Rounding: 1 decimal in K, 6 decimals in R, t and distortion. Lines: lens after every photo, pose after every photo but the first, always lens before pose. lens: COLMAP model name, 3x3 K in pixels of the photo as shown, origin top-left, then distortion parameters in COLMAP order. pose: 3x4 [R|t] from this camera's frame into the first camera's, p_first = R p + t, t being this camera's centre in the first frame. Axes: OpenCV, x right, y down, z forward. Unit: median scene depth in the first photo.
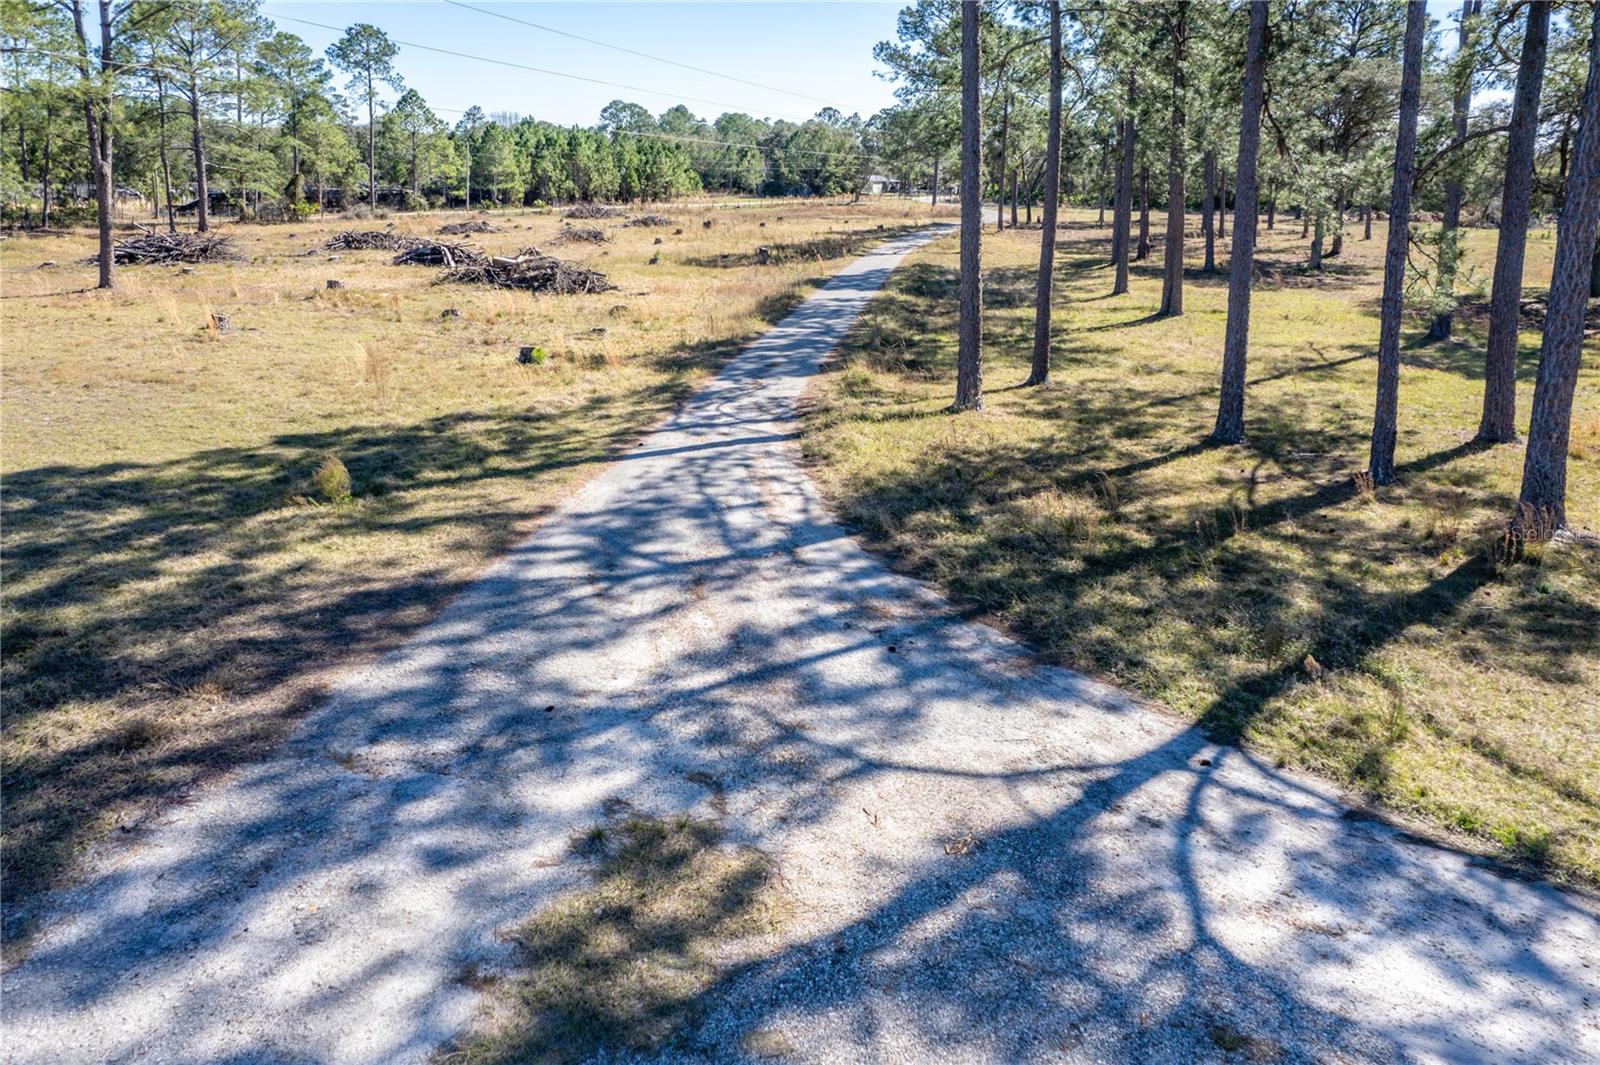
lens RADIAL K [[1045.5, 0, 788.9], [0, 1045.5, 533.3], [0, 0, 1]] dist [-0.044962, 0.029706]
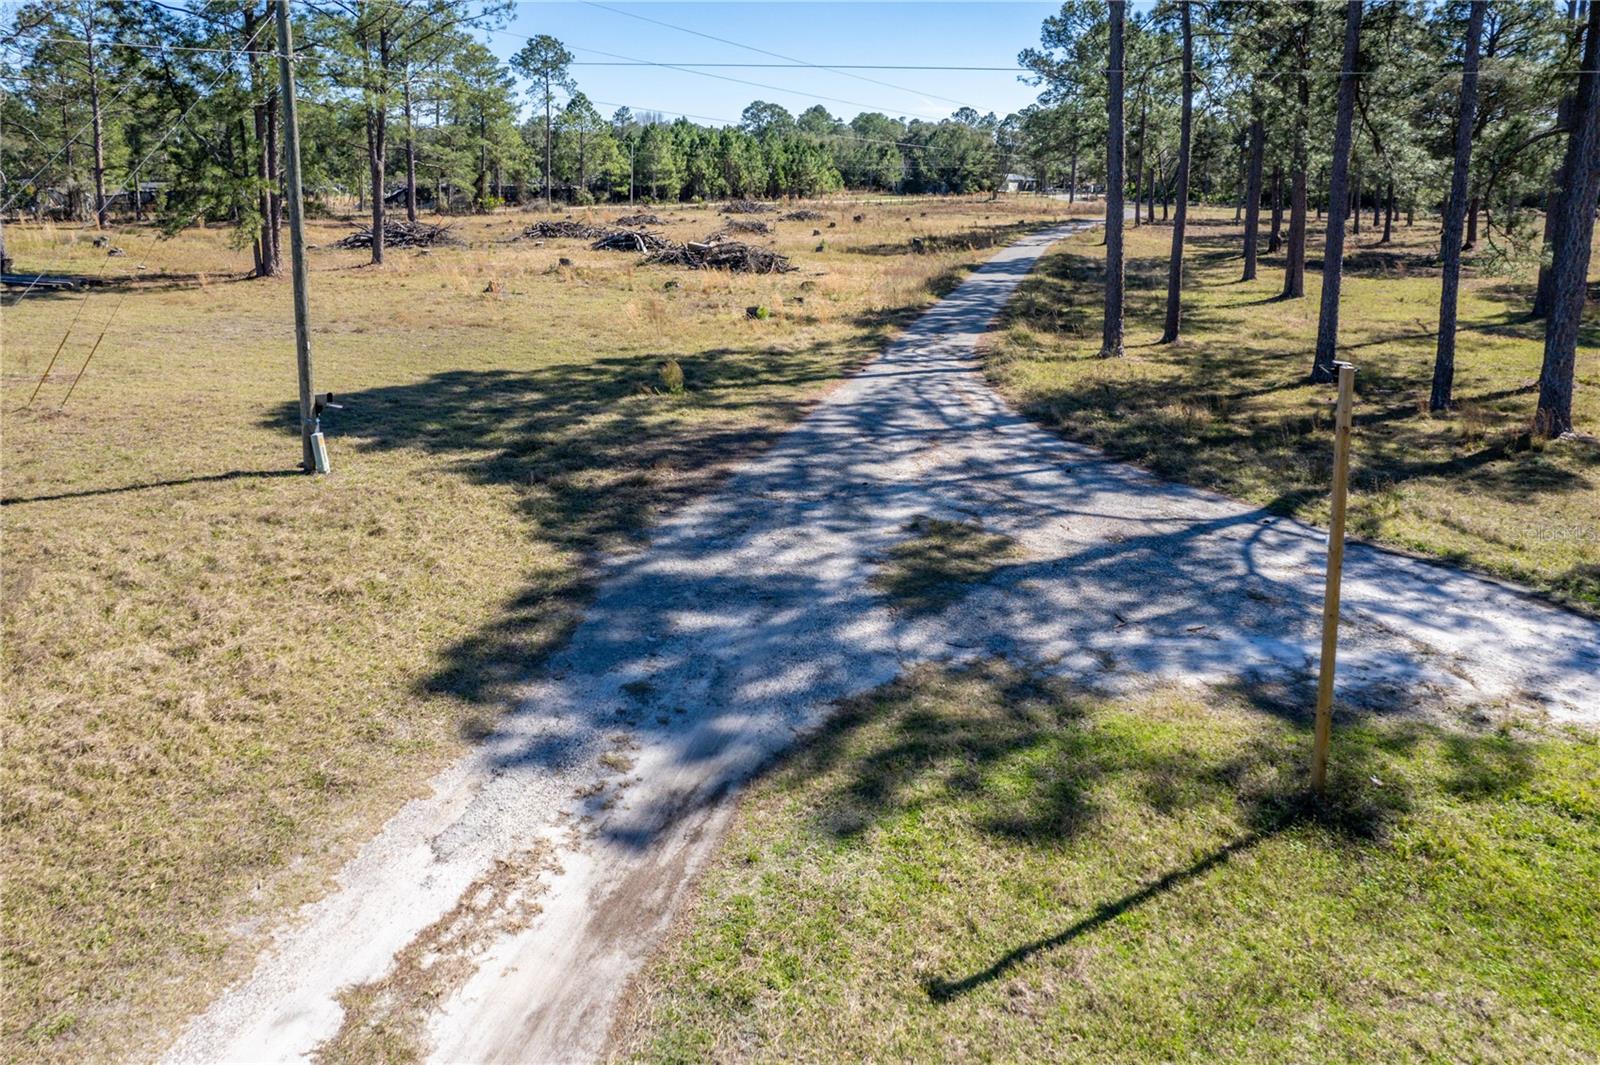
lens RADIAL K [[1220.6, 0, 806.0], [0, 1220.6, 543.1], [0, 0, 1]] dist [-0.054471, 0.053482]
pose [[0.997926, 0.017510, -0.061937, -0.103654], [-0.019863, 0.999096, -0.037579, 0.173061], [0.061223, 0.038732, 0.997372, -0.481426]]
